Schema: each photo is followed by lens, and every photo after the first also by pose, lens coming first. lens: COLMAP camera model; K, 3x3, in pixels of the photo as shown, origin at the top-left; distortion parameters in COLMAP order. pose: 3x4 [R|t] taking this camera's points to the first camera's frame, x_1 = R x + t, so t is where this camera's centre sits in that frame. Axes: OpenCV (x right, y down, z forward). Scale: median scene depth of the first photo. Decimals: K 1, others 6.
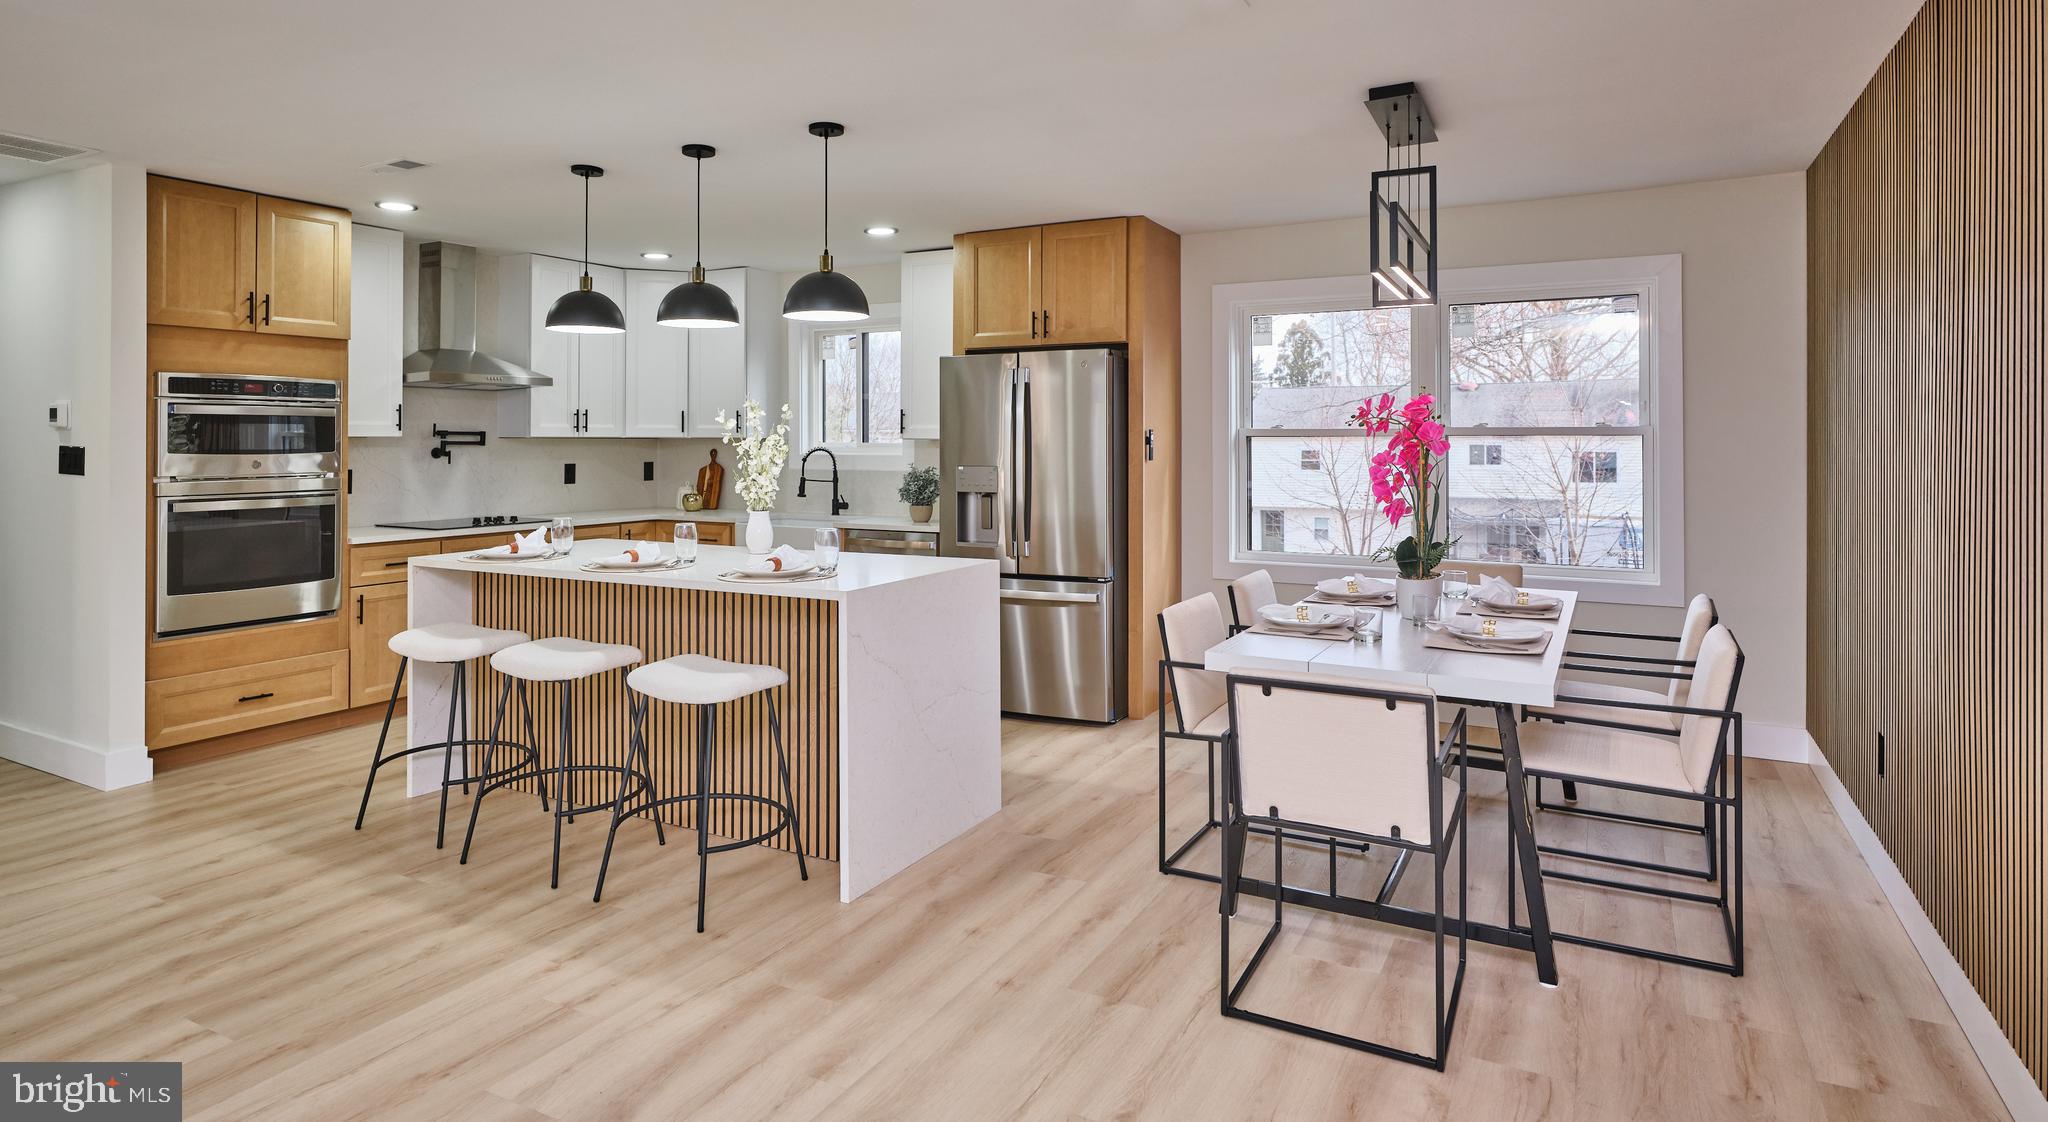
lens RADIAL K [[1113.9, 0, 1000.2], [0, 1113.9, 434.4], [0, 0, 1]] dist [-0.005806, 0.004879]
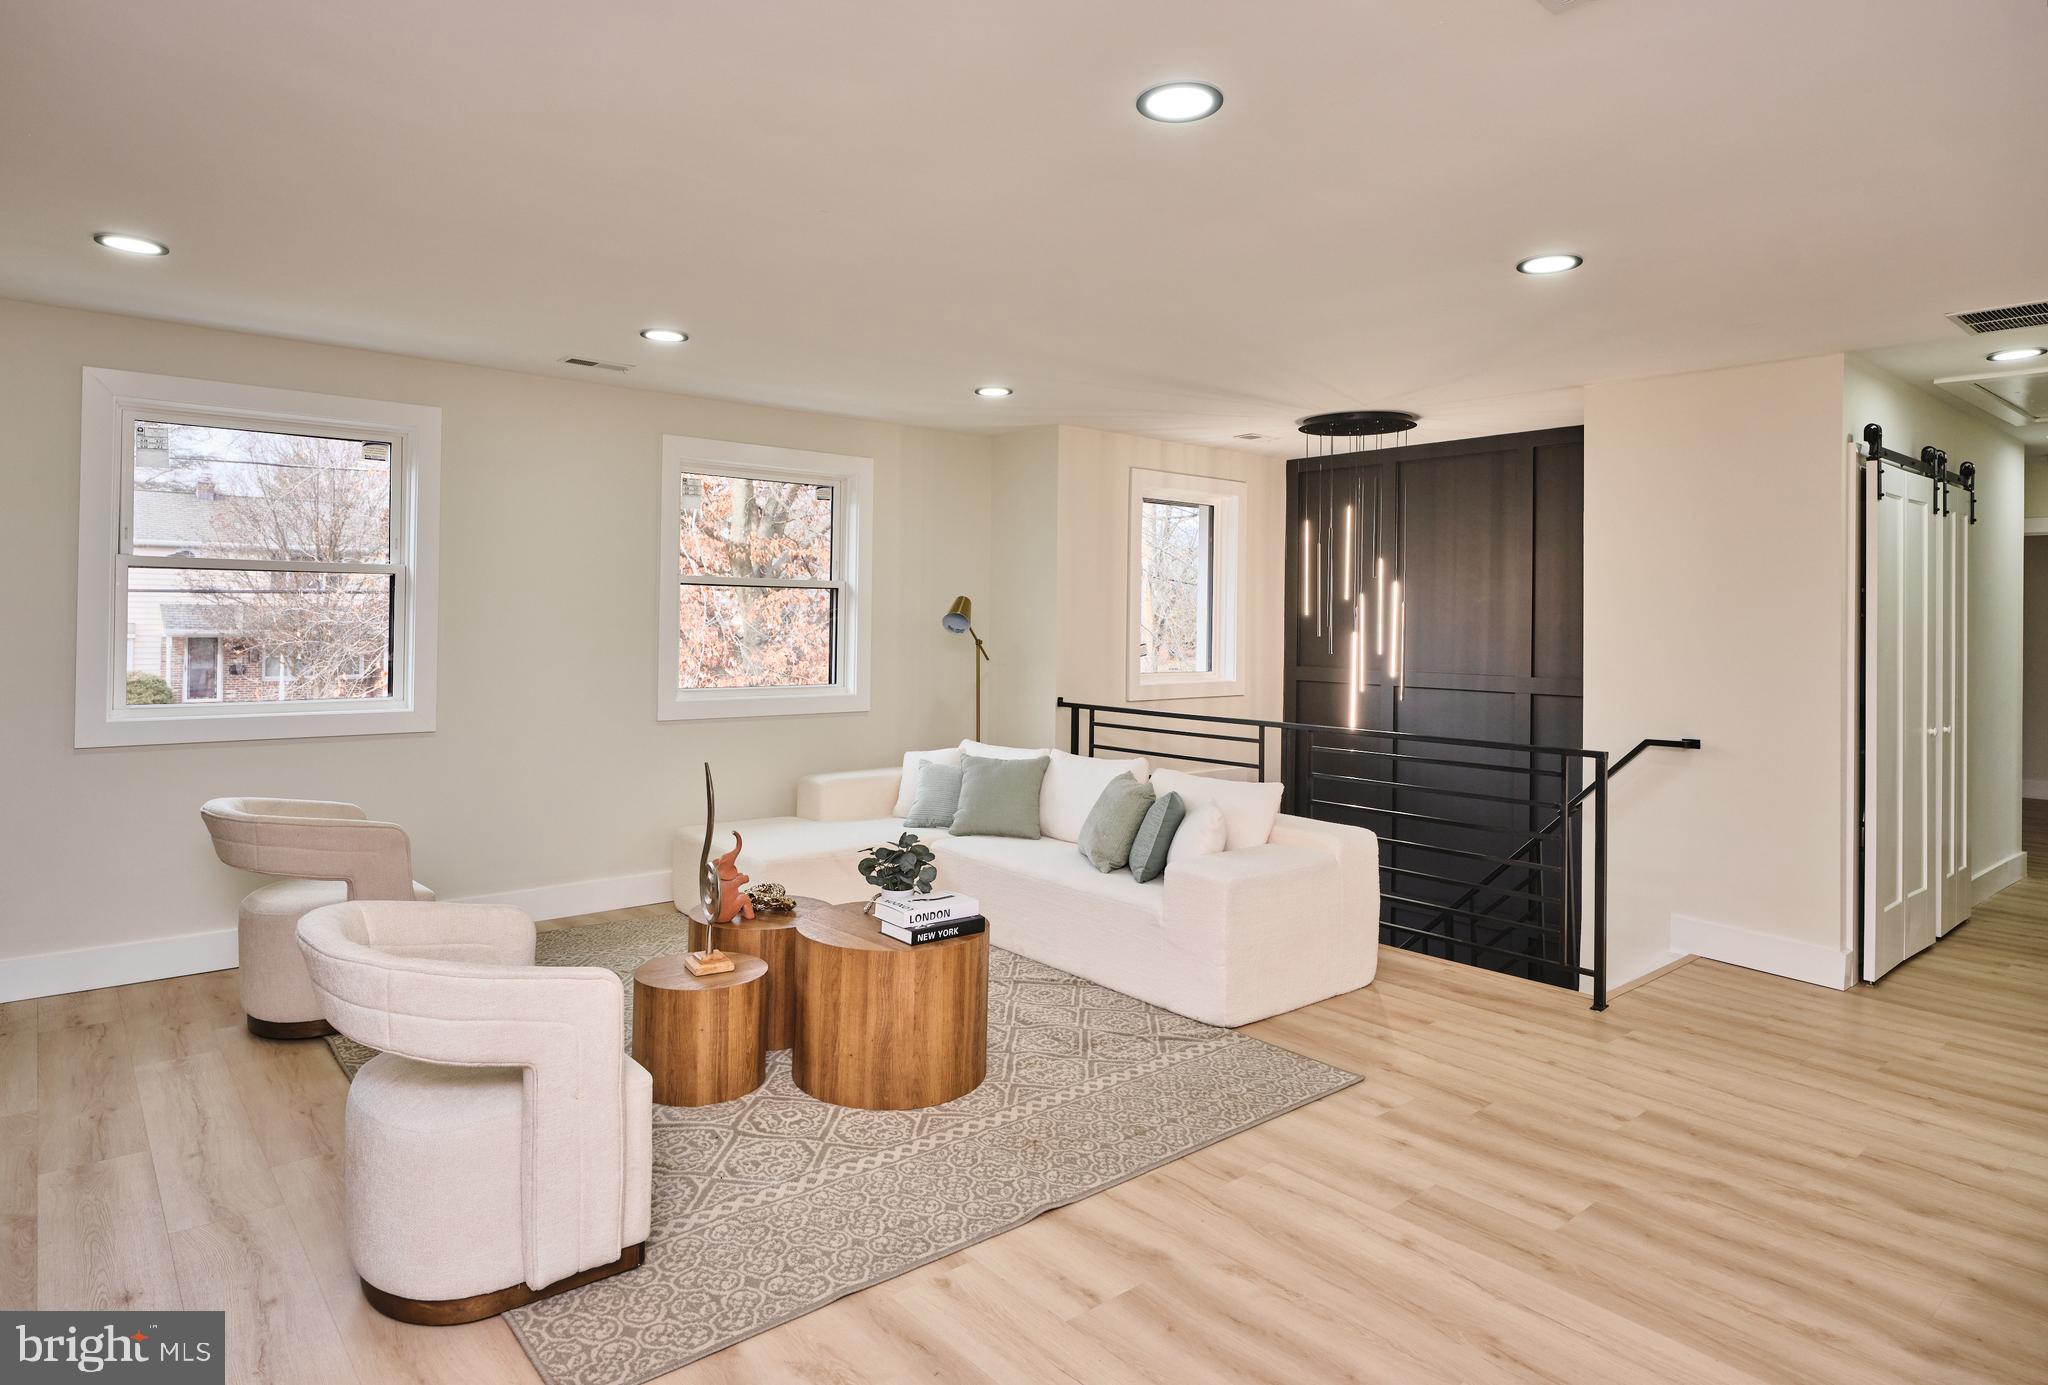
lens RADIAL K [[1158.9, 0, 995.3], [0, 1158.9, 614.4], [0, 0, 1]] dist [-0.002634, -0.001702]
pose [[-0.371298, -0.011646, -0.928441, 0.267914], [-0.009810, 0.999915, -0.008619, 0.000725], [0.928462, 0.005908, -0.371381, 0.512046]]
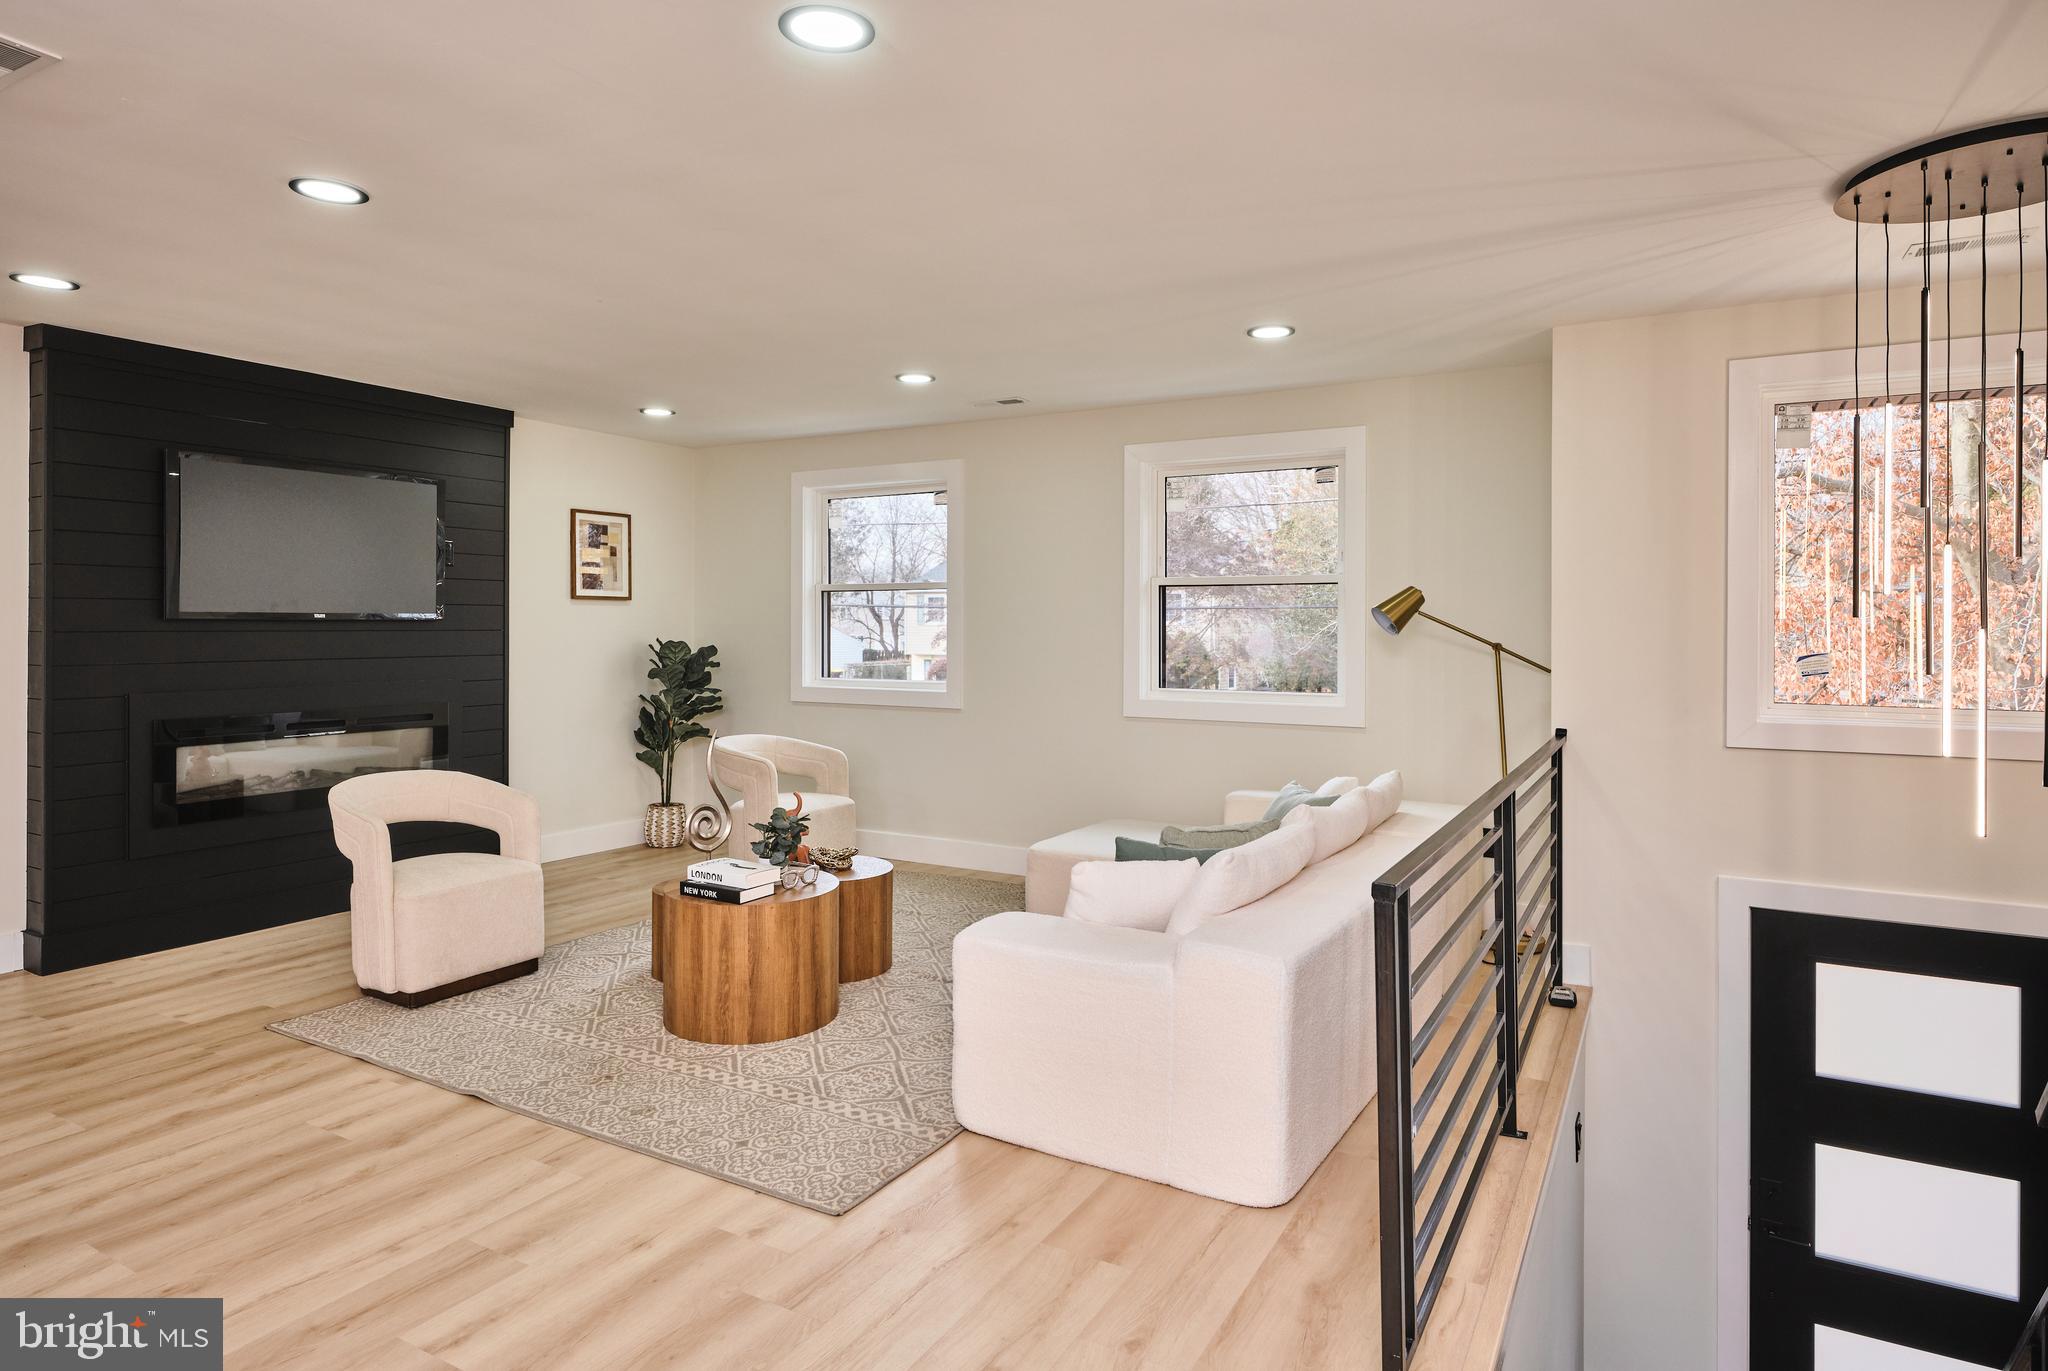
lens RADIAL K [[1169.2, 0, 1017.4], [0, 1169.2, 611.4], [0, 0, 1]] dist [-0.001574, 0.002835]
pose [[-0.999691, -0.002257, 0.024744, -0.659195], [-0.002549, 0.999927, -0.011807, 0.004652], [-0.024715, -0.011866, -0.999624, 1.049609]]
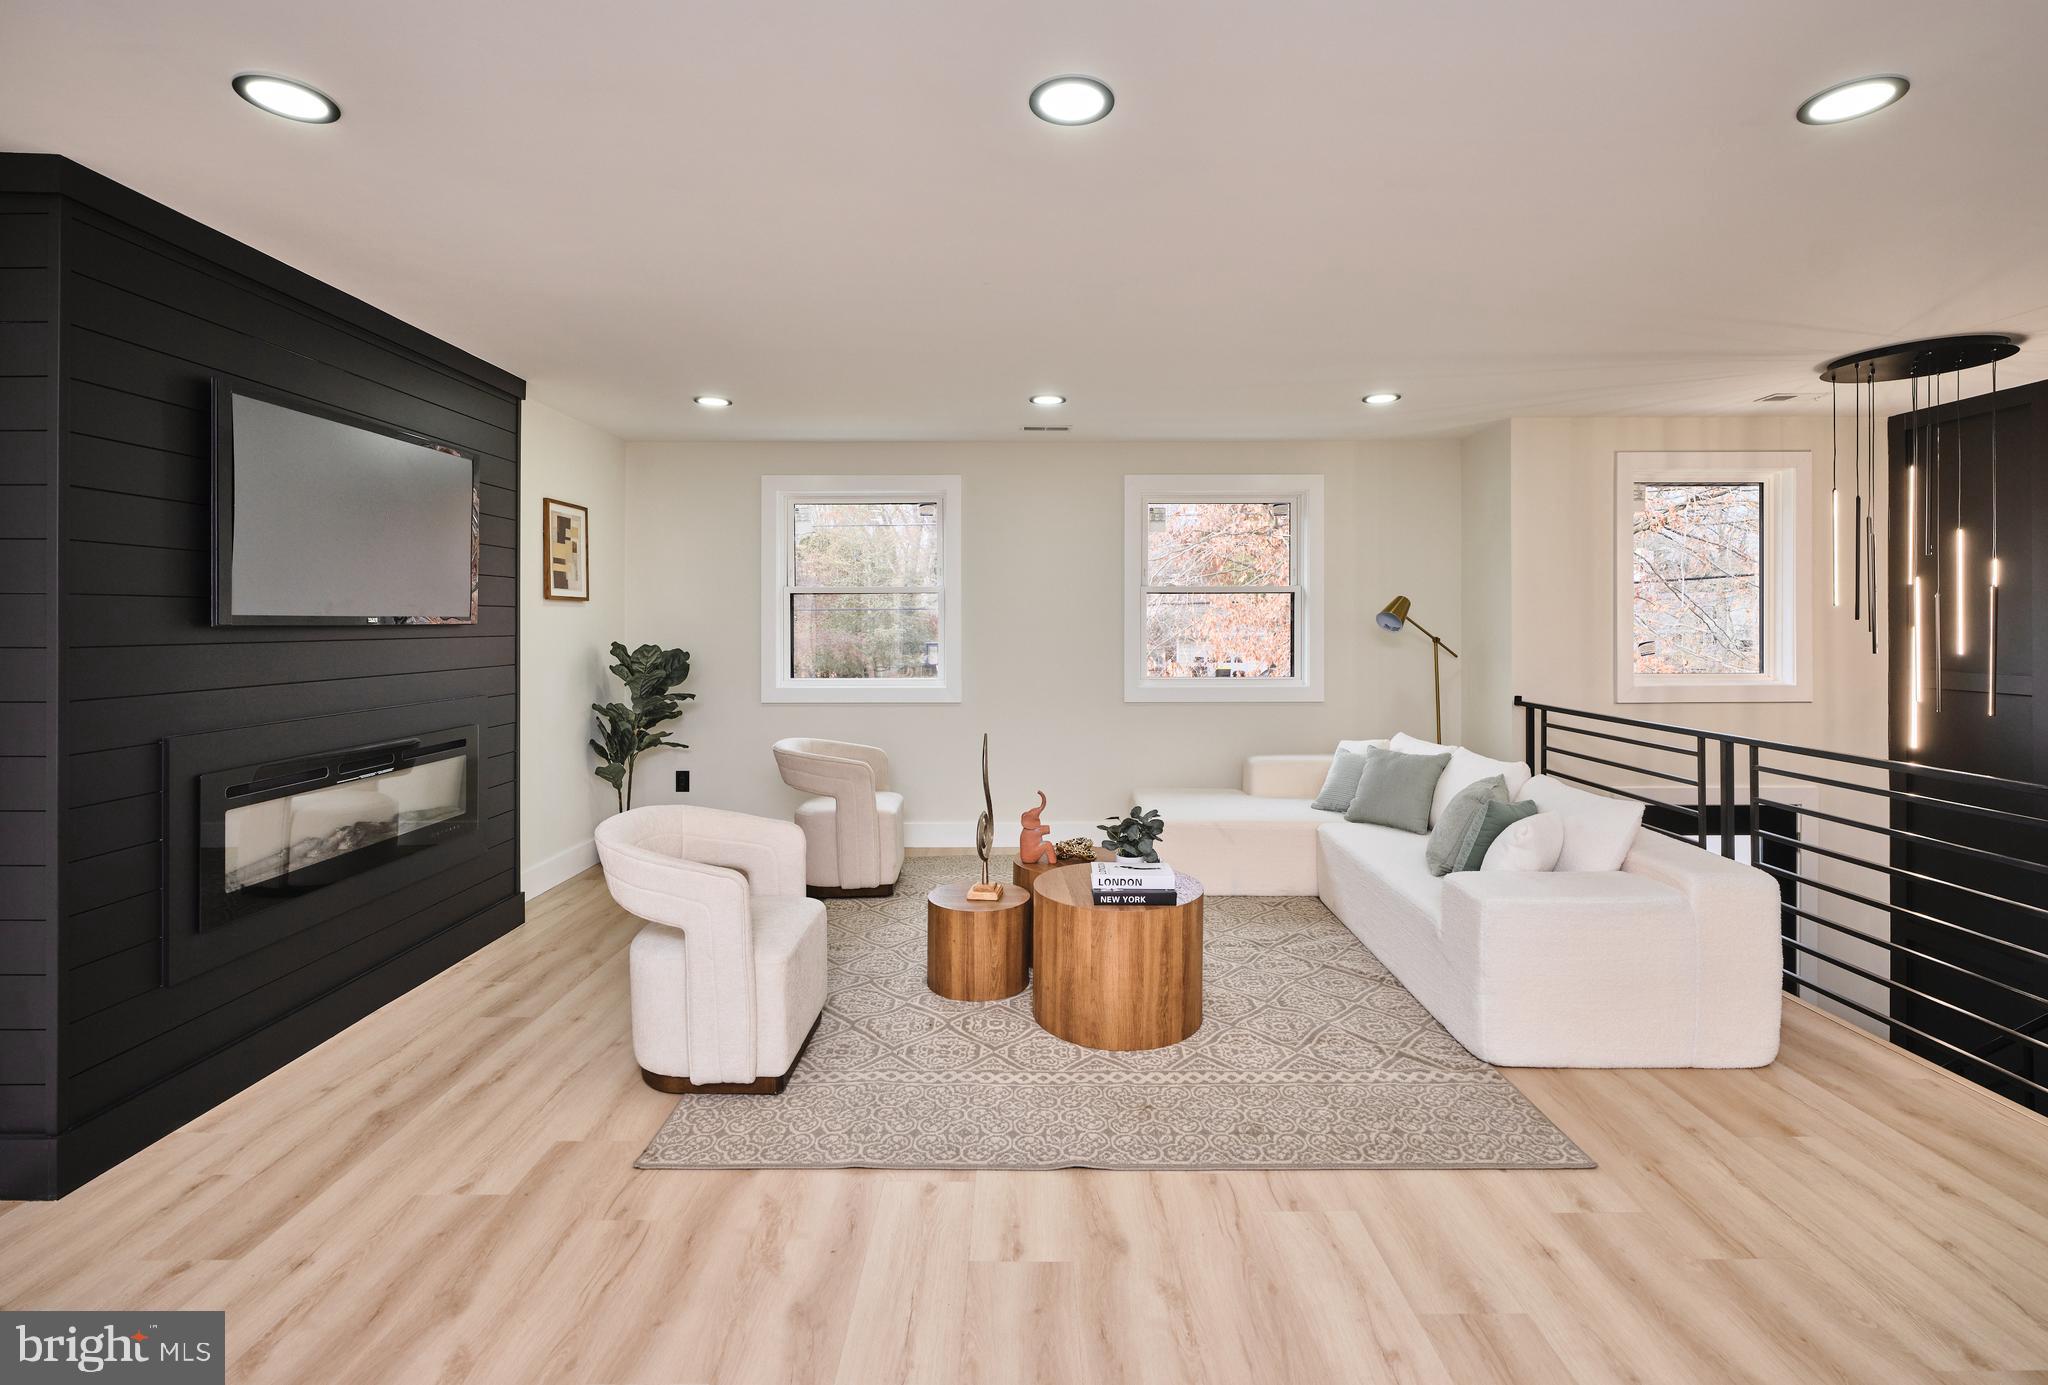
lens RADIAL K [[931.7, 0, 1025.5], [0, 931.7, 617.8], [0, 0, 1]] dist [-0.003387, 0.000931]
pose [[-0.875911, -0.001015, -0.482471, -0.024907], [0.002333, 0.999977, -0.006340, 0.001177], [0.482466, -0.006679, -0.875889, 0.757250]]
